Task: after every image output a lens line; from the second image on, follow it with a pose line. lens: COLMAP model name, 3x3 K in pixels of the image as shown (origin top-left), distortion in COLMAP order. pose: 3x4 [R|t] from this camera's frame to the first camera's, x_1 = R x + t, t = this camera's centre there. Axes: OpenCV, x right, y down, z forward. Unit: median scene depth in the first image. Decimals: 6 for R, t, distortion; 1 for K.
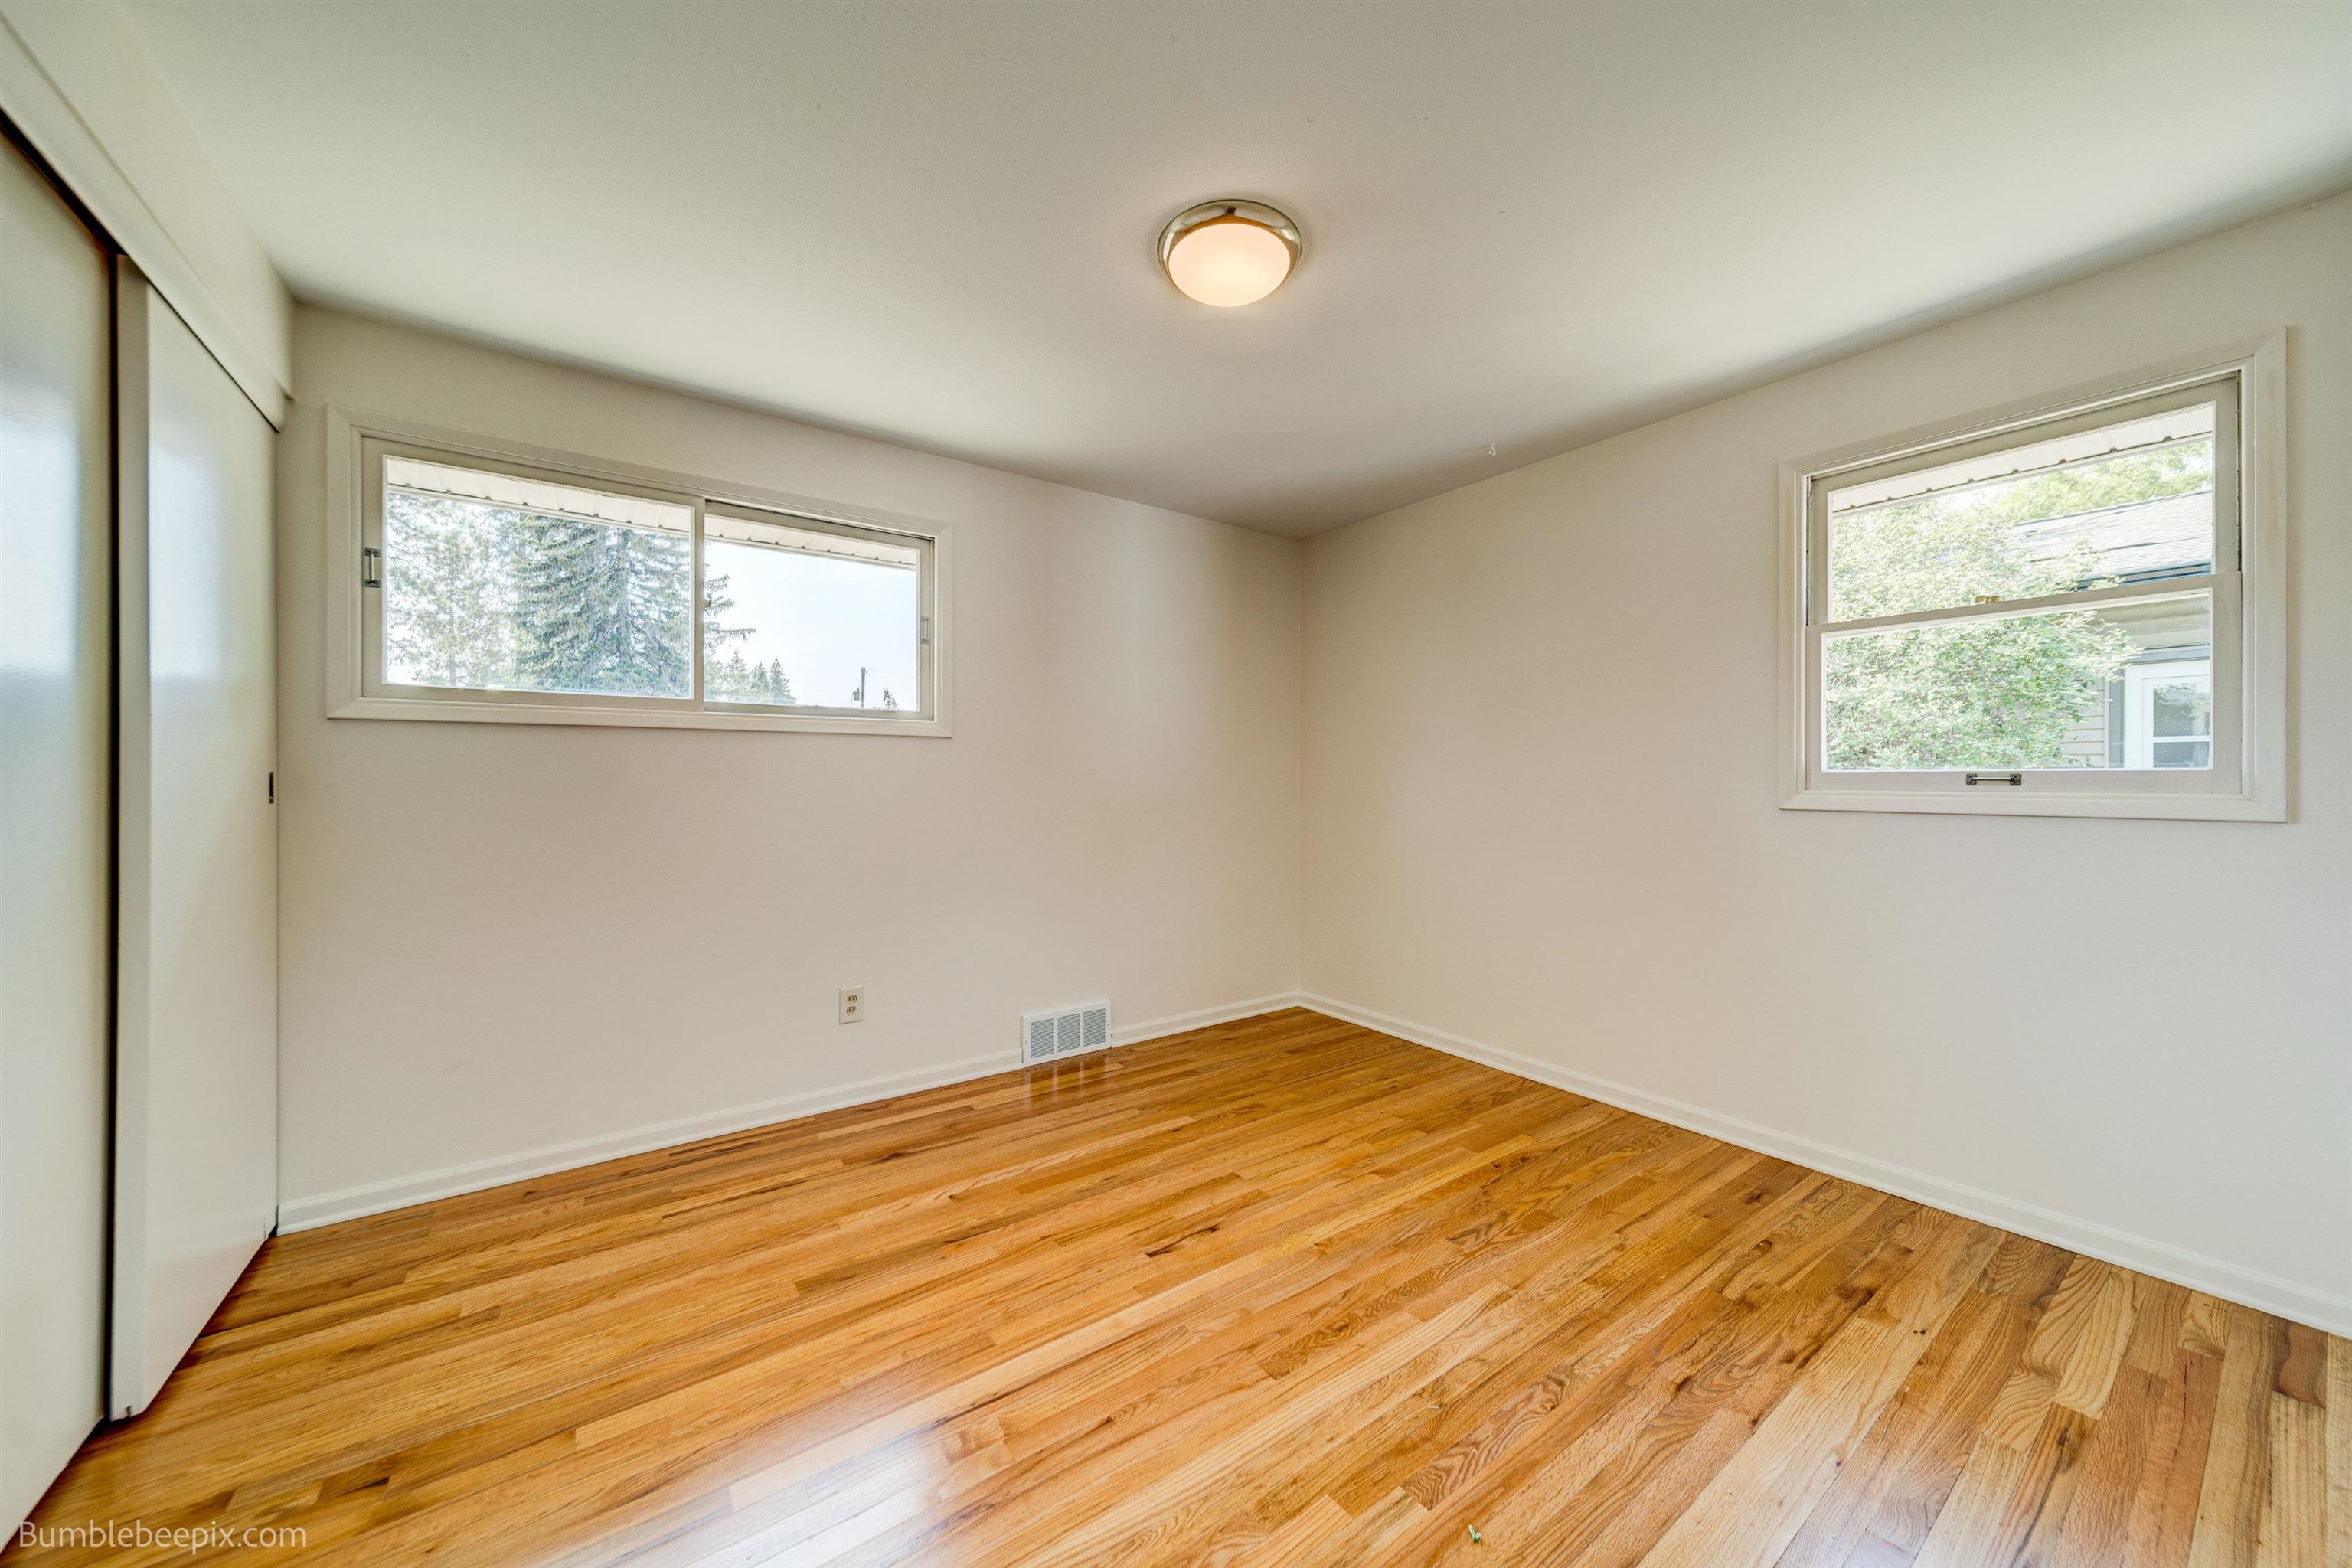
lens RADIAL K [[818.0, 0, 1166.6], [0, 818.0, 774.1], [0, 0, 1]] dist [0.009209, -0.000353]
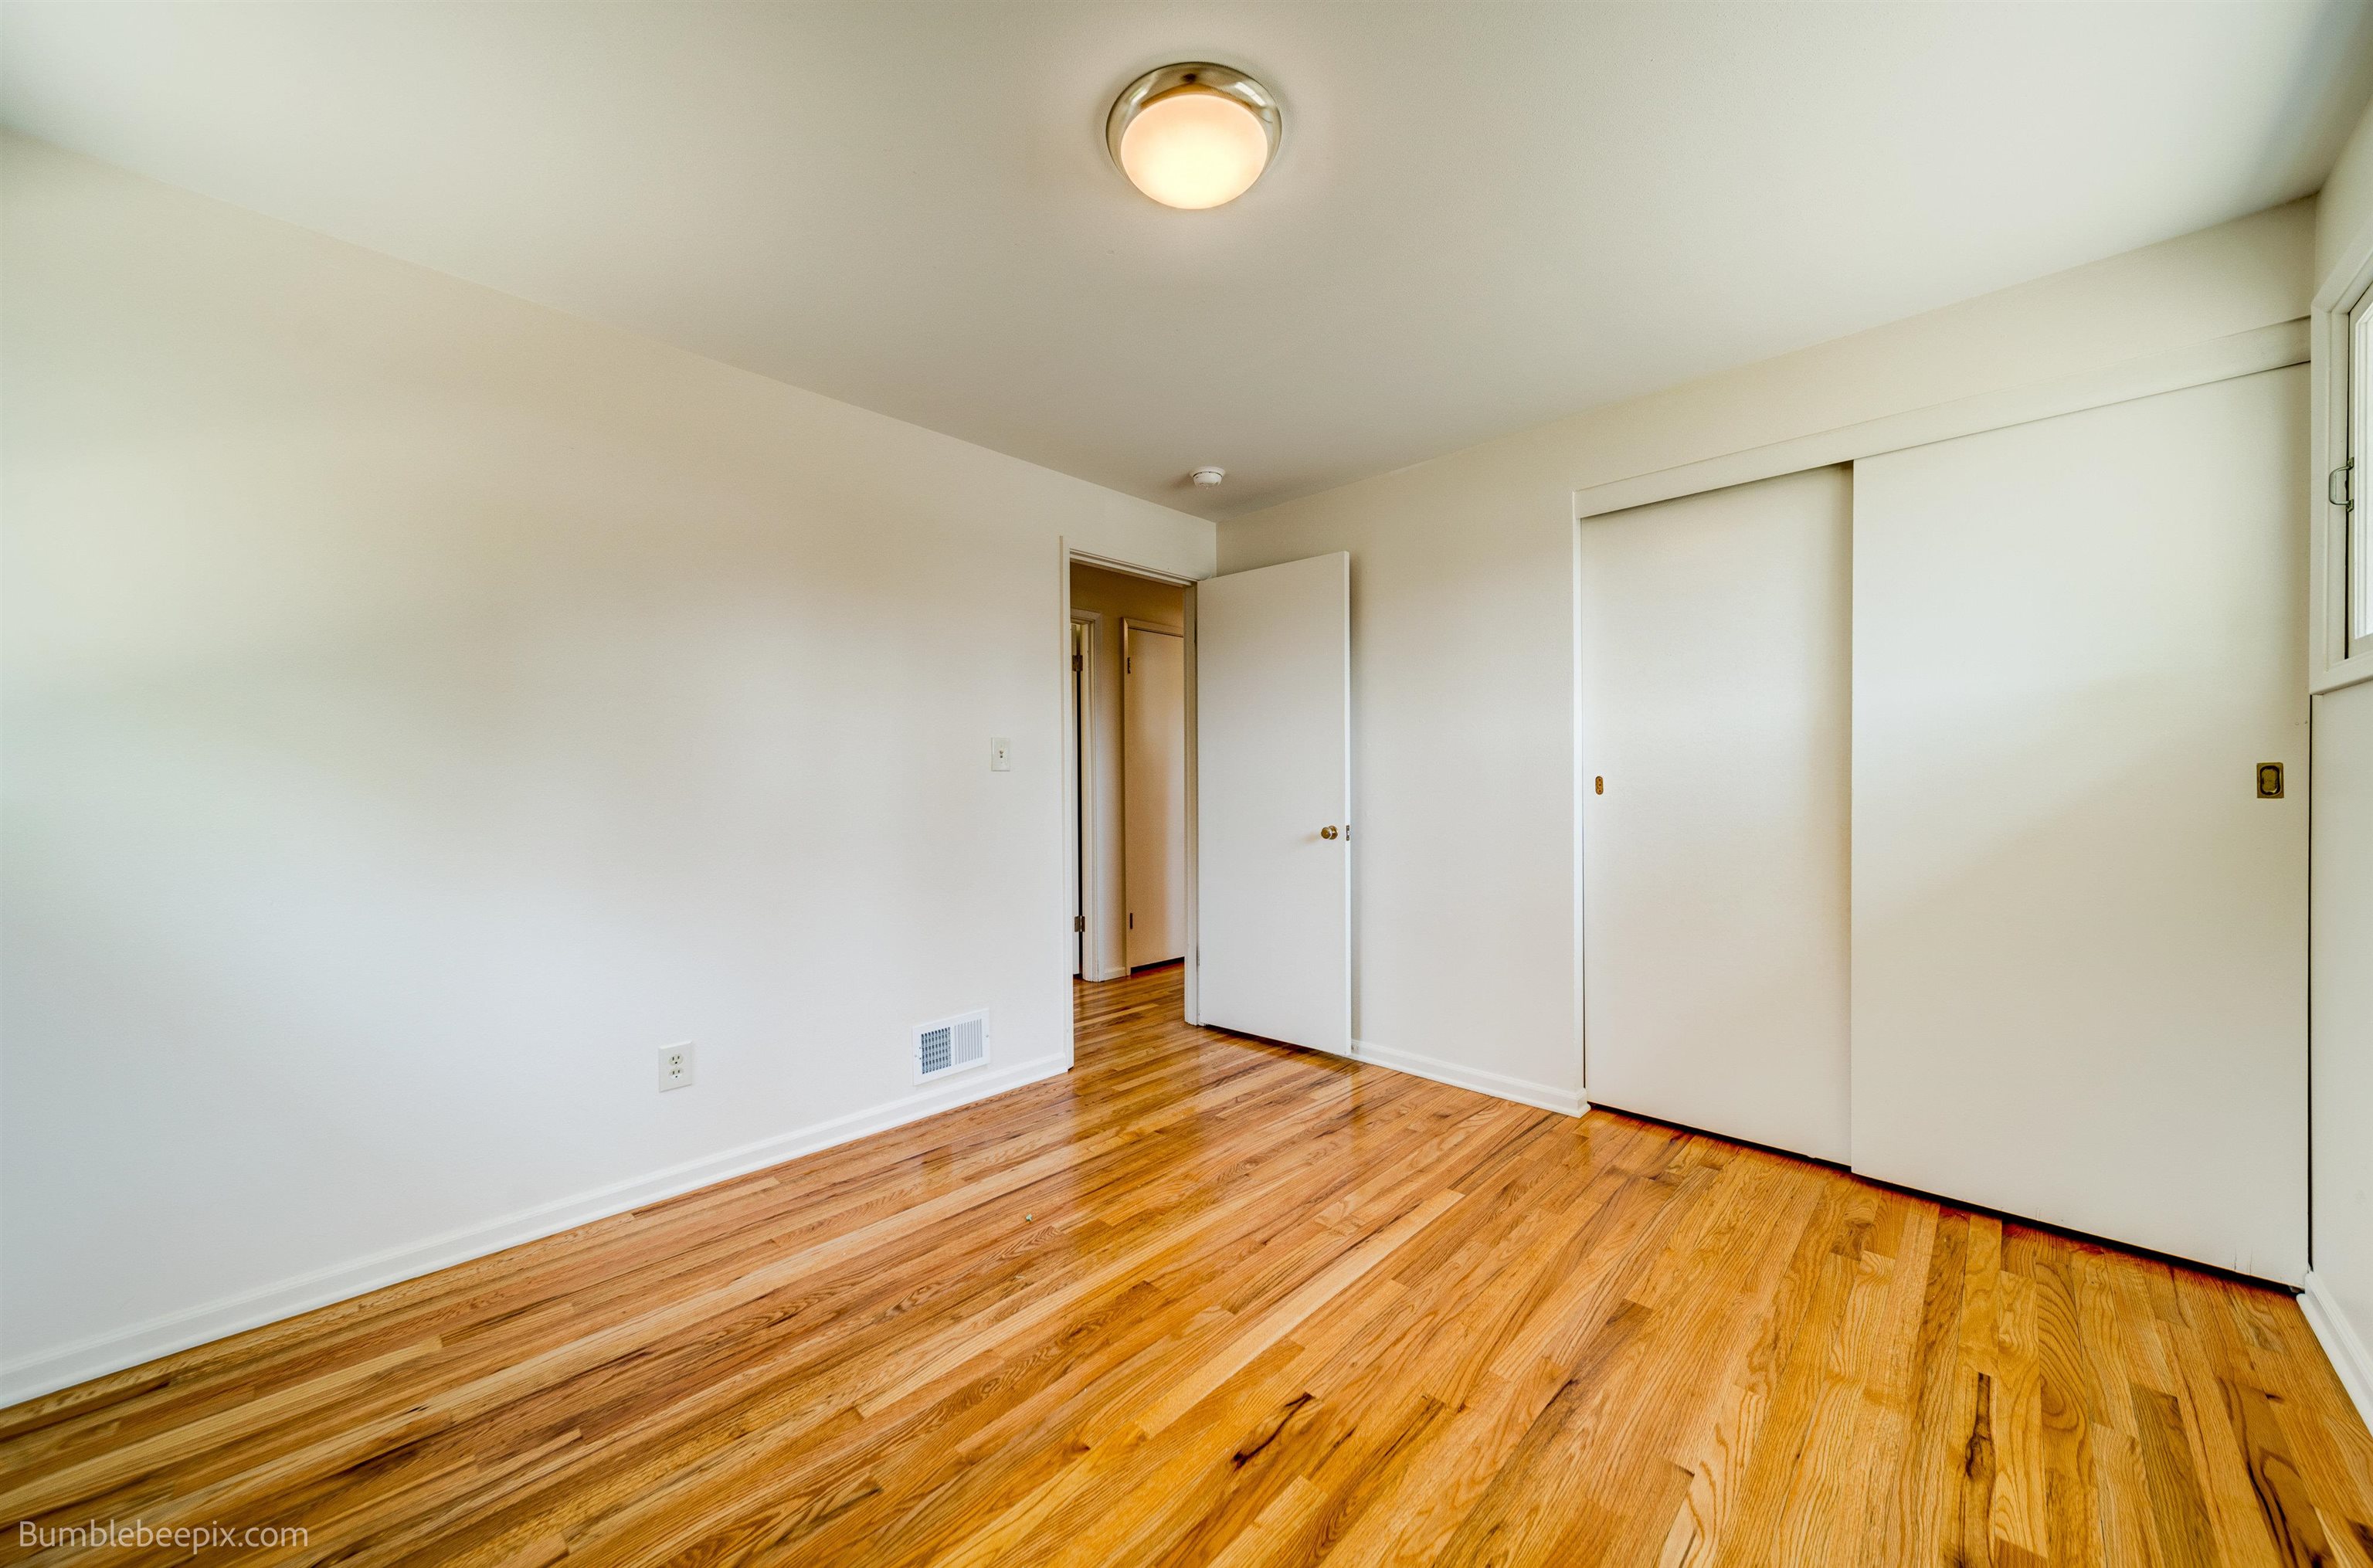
lens RADIAL K [[845.7, 0, 1188.1], [0, 845.7, 790.1], [0, 0, 1]] dist [-0.000001, -0.000009]
pose [[-0.982000, 0.007585, -0.188729, 0.259636], [0.007788, 0.999970, -0.000334, 0.021217], [0.188721, -0.001797, -0.982029, 1.947448]]
